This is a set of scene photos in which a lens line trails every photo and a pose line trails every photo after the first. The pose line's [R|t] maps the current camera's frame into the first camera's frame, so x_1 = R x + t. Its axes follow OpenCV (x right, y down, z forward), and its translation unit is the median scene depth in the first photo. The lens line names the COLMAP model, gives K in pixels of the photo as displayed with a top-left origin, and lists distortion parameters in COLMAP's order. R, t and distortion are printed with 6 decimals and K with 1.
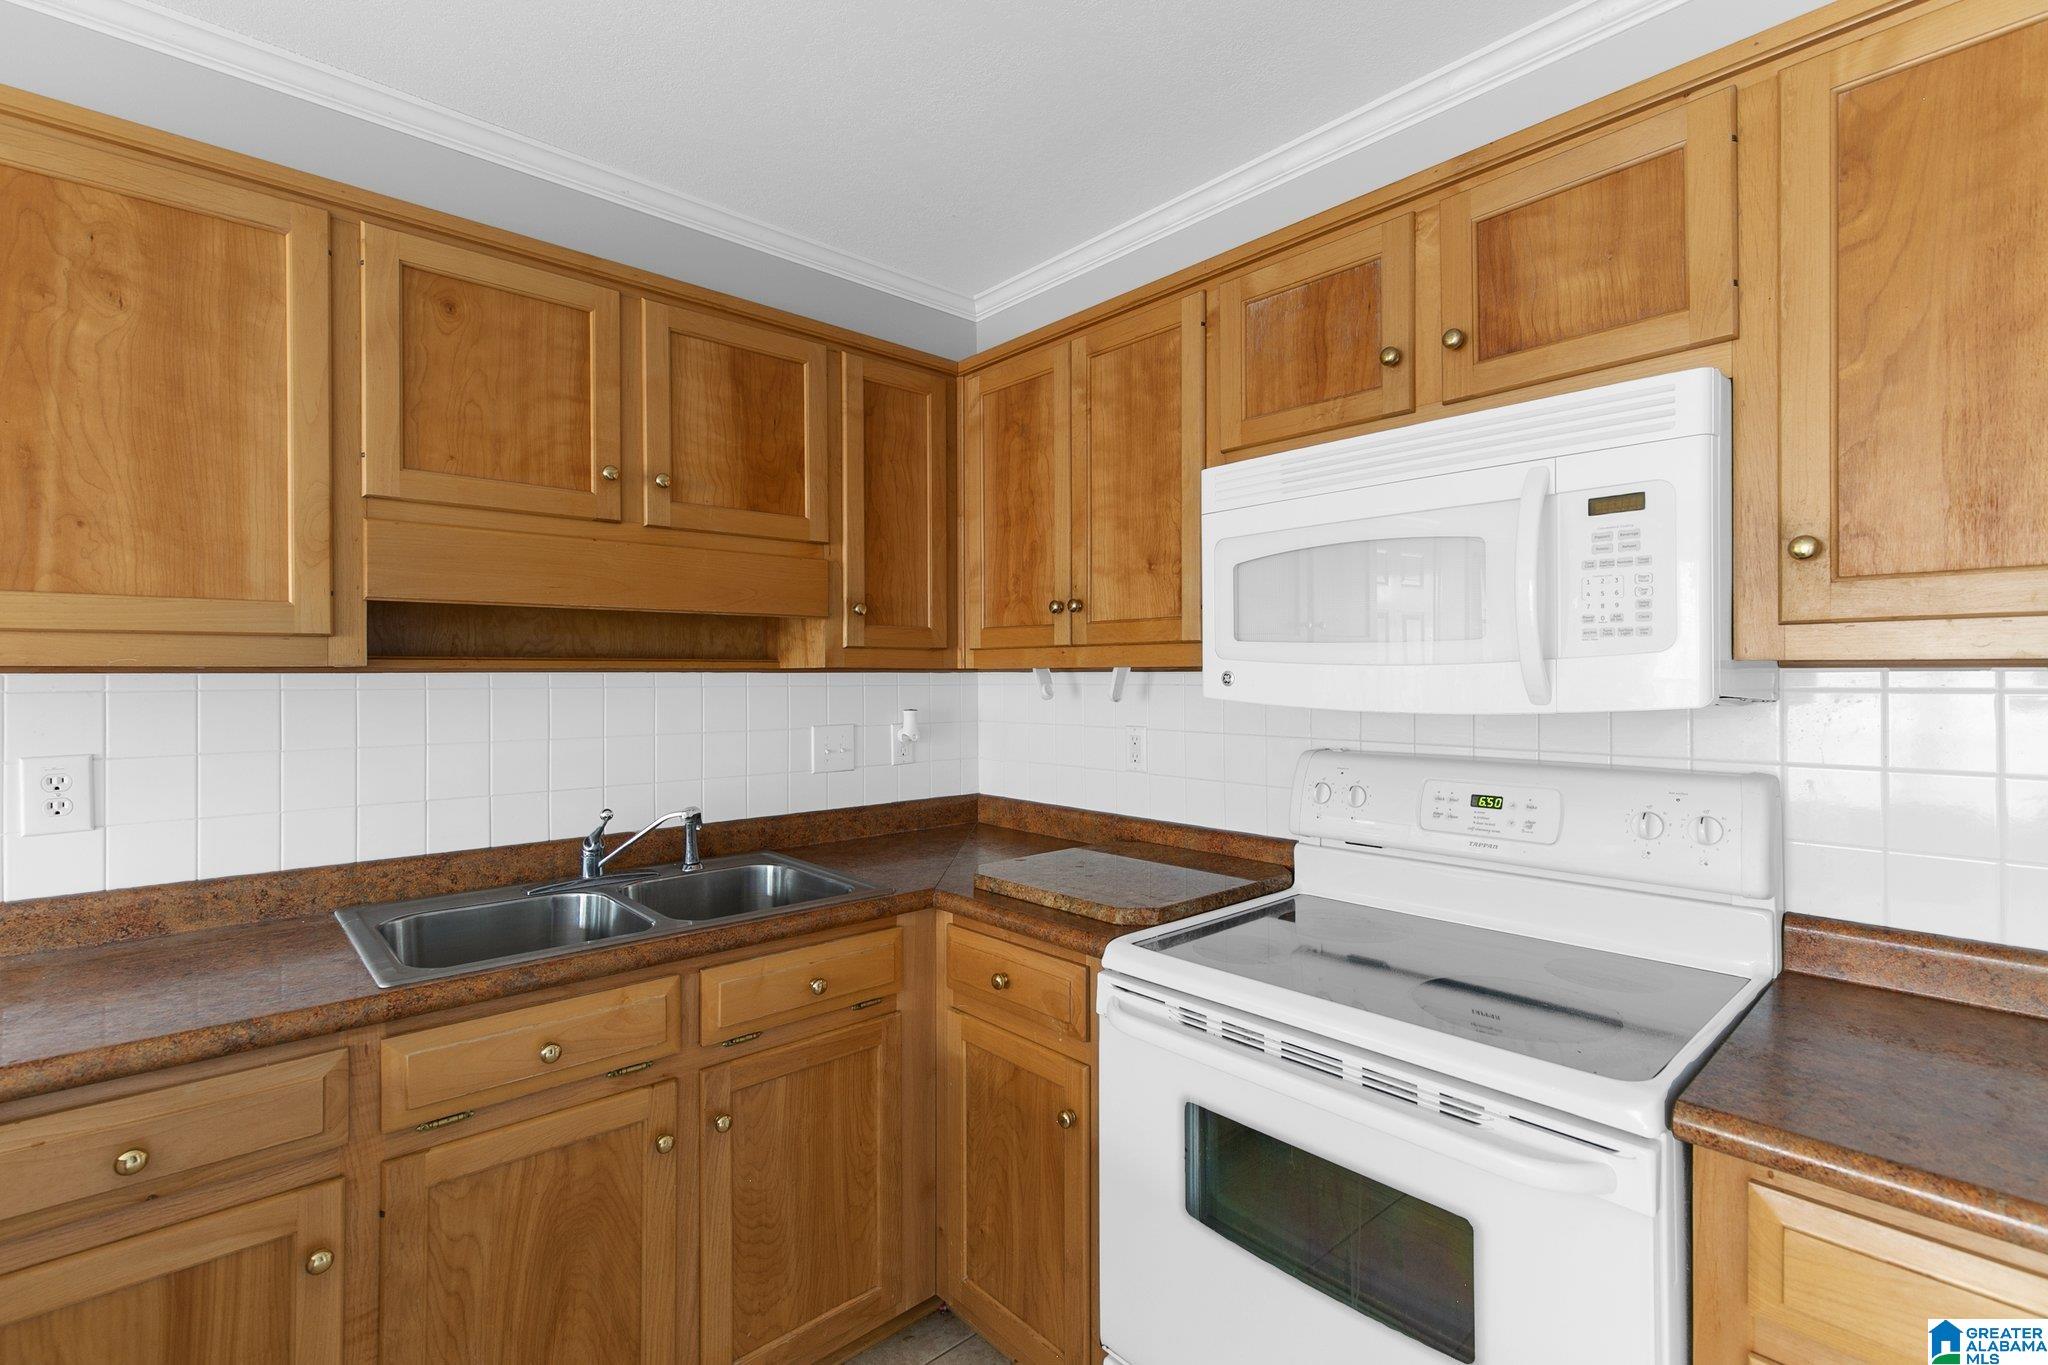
lens RADIAL K [[928.0, 0, 1031.4], [0, 928.0, 670.2], [0, 0, 1]] dist [0.007067, -0.000368]
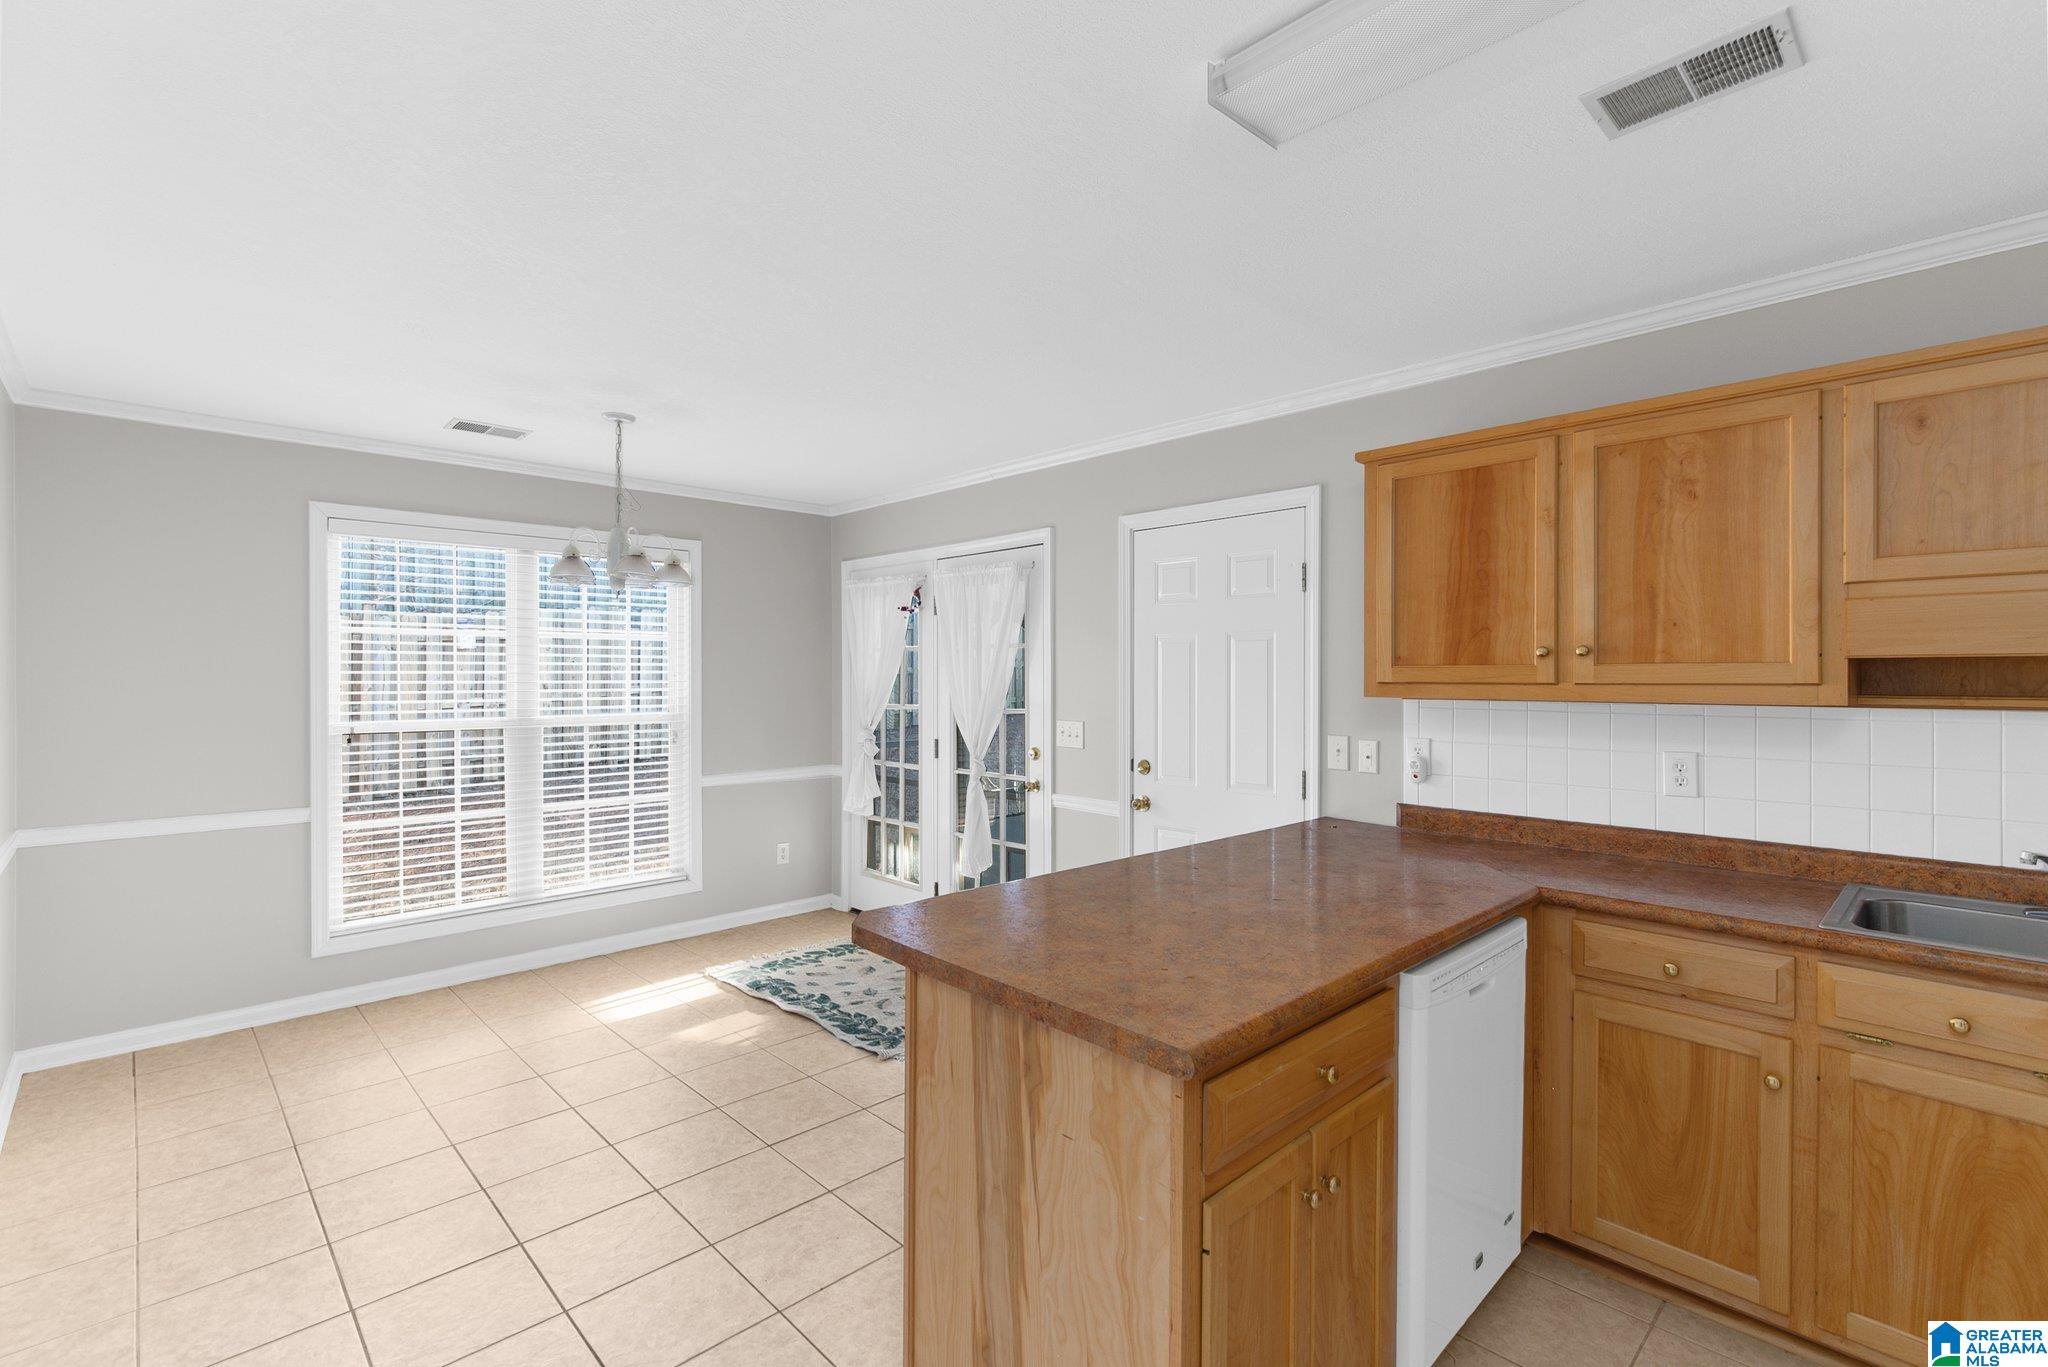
lens RADIAL K [[928.0, 0, 1029.7], [0, 928.0, 674.3], [0, 0, 1]] dist [0.007067, -0.000368]
pose [[0.023633, 0.001911, -0.999719, 0.668586], [0.002971, 0.999994, 0.001982, -0.060286], [0.999716, -0.003017, 0.023628, -0.256270]]
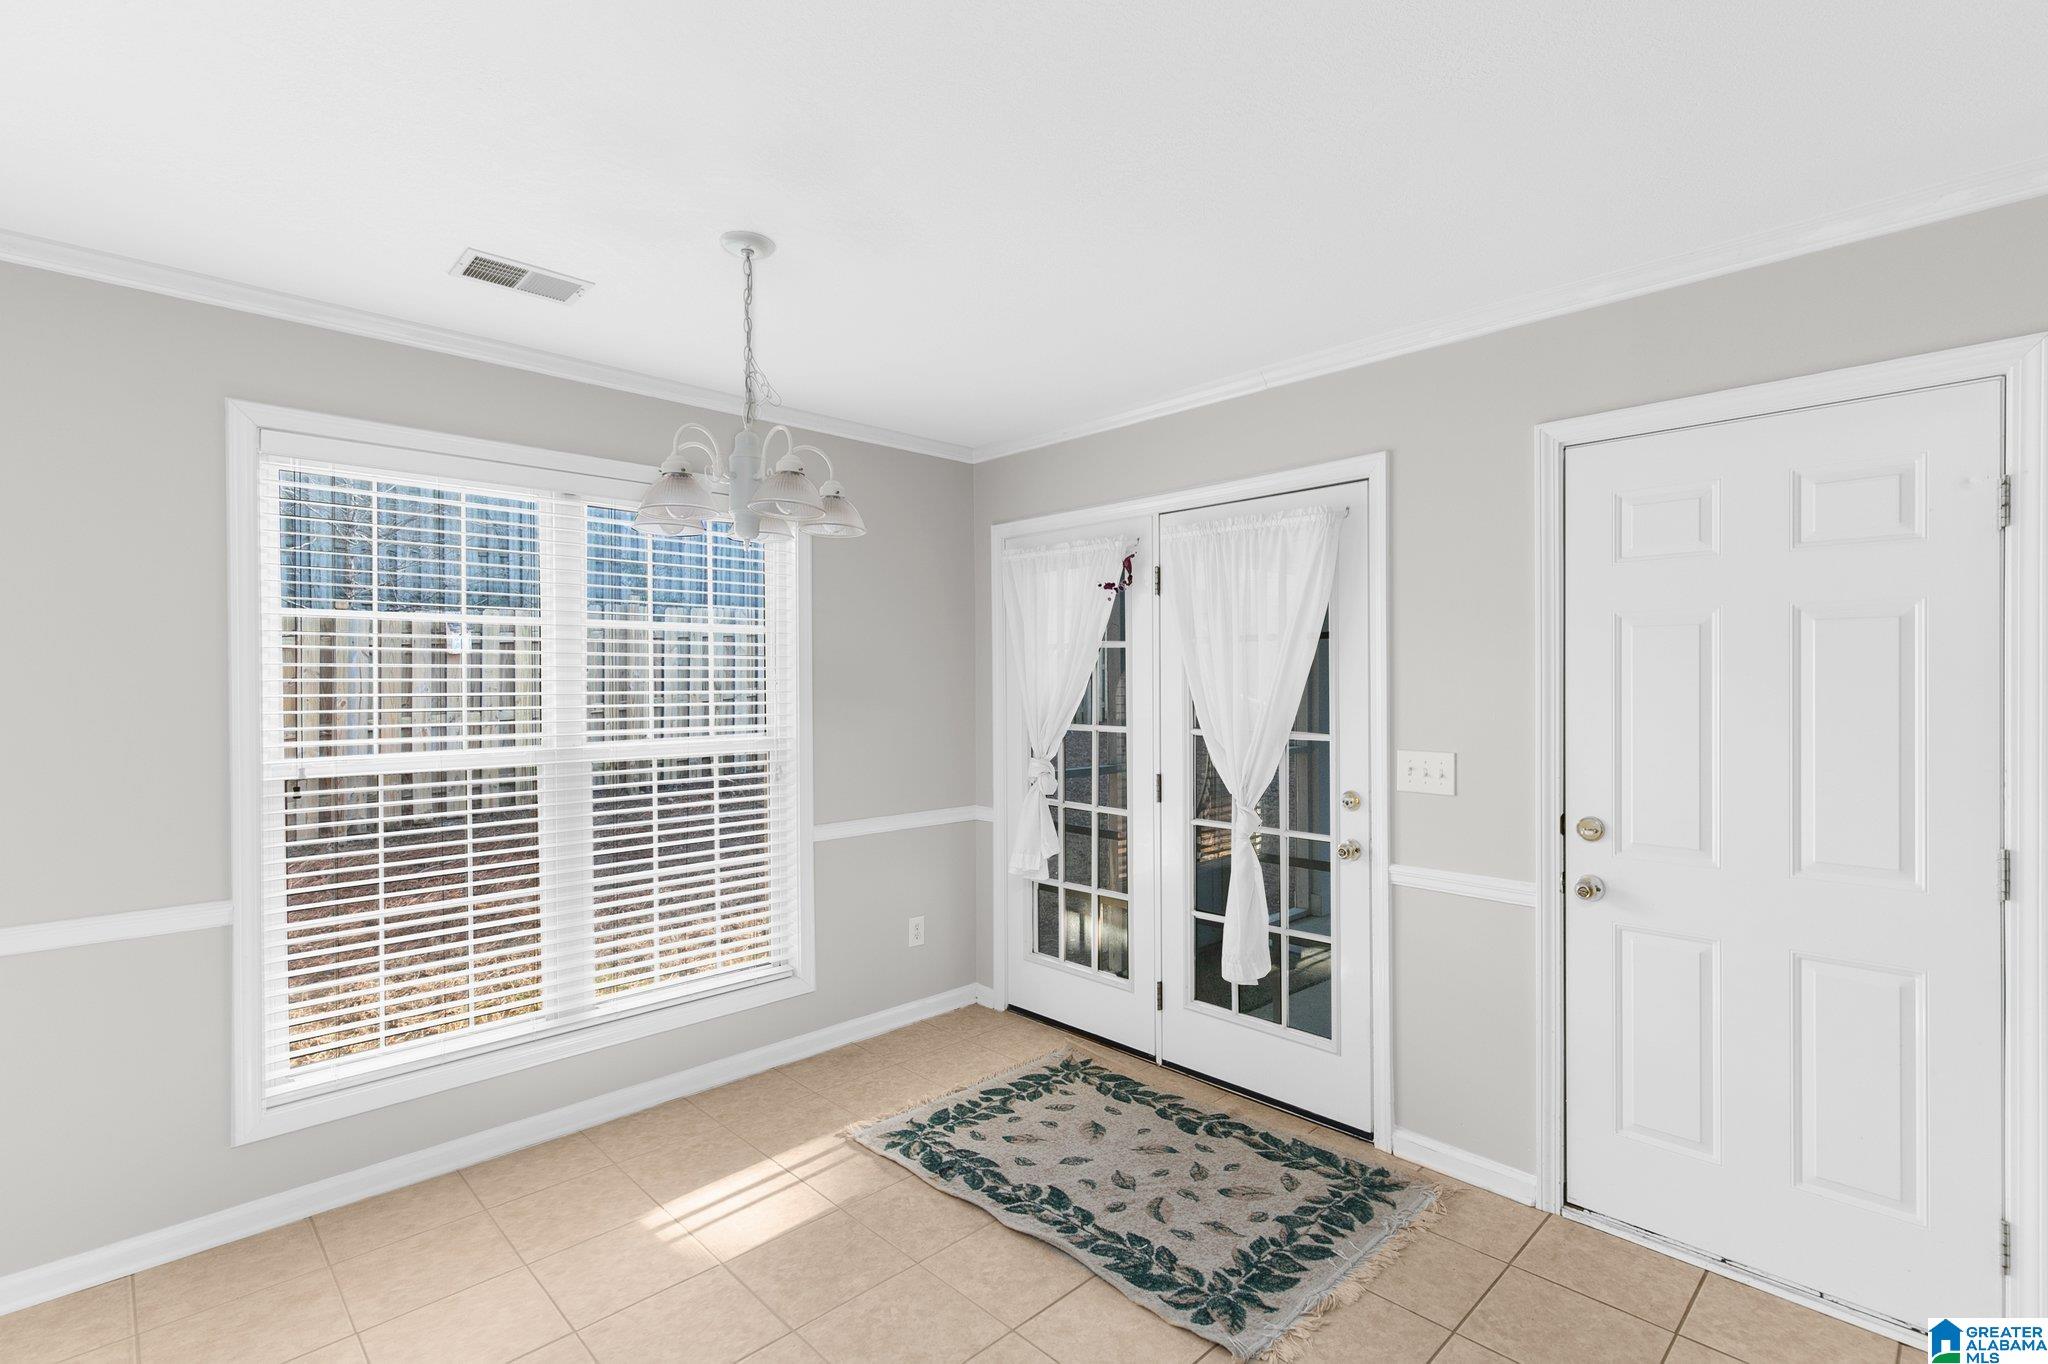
lens RADIAL K [[928.0, 0, 1020.9], [0, 928.0, 685.2], [0, 0, 1]] dist [0.007067, -0.000368]
pose [[0.031650, 0.004618, -0.999488, -0.385163], [0.006138, 0.999970, 0.004815, -0.056346], [0.999480, -0.006287, 0.031621, -0.929535]]
